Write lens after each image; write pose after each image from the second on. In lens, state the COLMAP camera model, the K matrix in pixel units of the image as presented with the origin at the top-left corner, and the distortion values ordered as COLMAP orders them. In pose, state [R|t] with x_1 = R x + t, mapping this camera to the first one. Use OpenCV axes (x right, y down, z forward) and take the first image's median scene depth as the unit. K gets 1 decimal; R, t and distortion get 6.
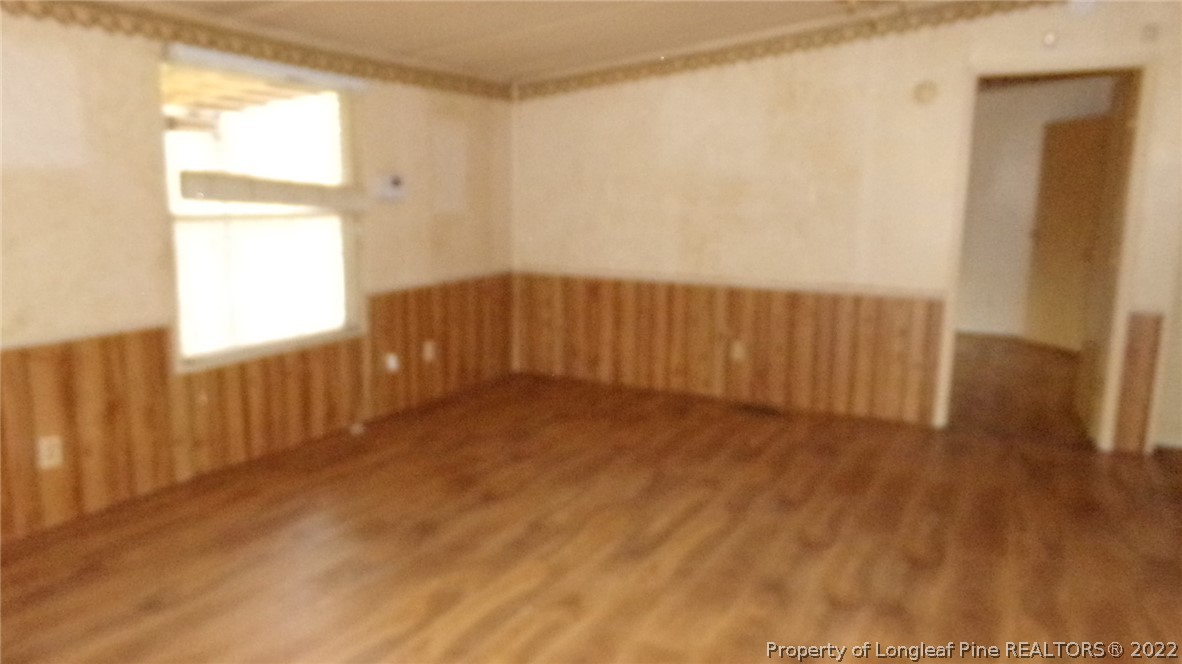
lens RADIAL K [[843.1, 0, 591.0], [0, 843.1, 332.0], [0, 0, 1]] dist [-0.092068, 0.155665]
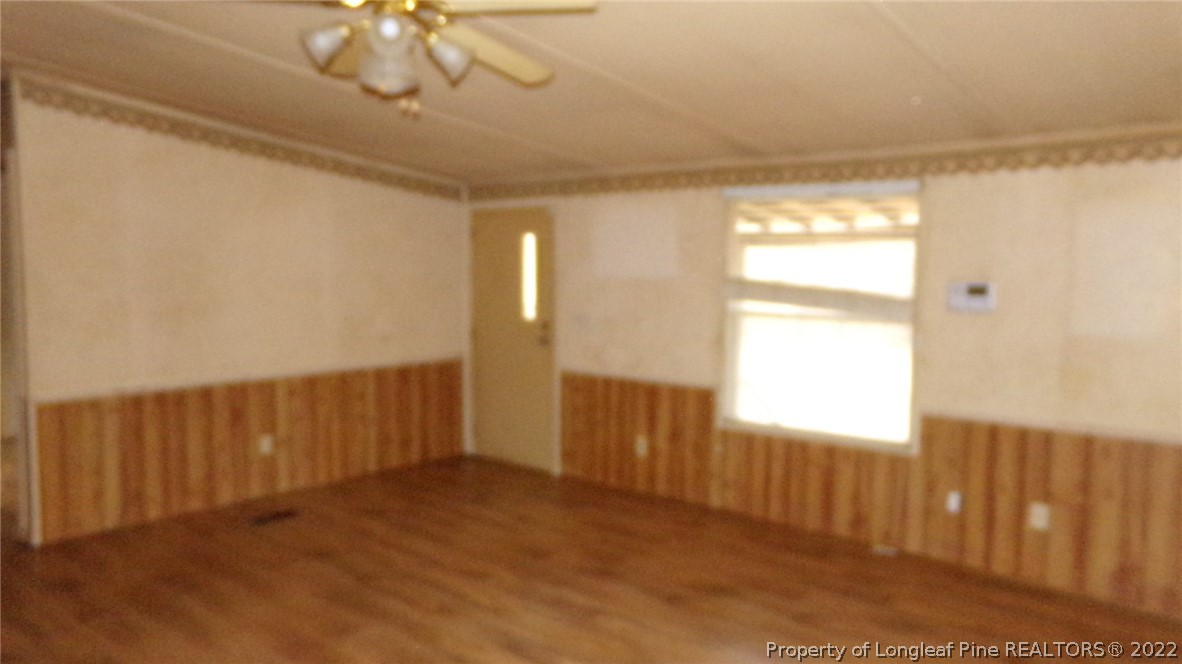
lens RADIAL K [[843.1, 0, 591.0], [0, 843.1, 332.0], [0, 0, 1]] dist [-0.092068, 0.155665]
pose [[-0.229819, 0.055438, -0.971653, 0.772375], [-0.182285, 0.978256, 0.098929, -0.175622], [0.956010, 0.199853, -0.214716, 0.955533]]
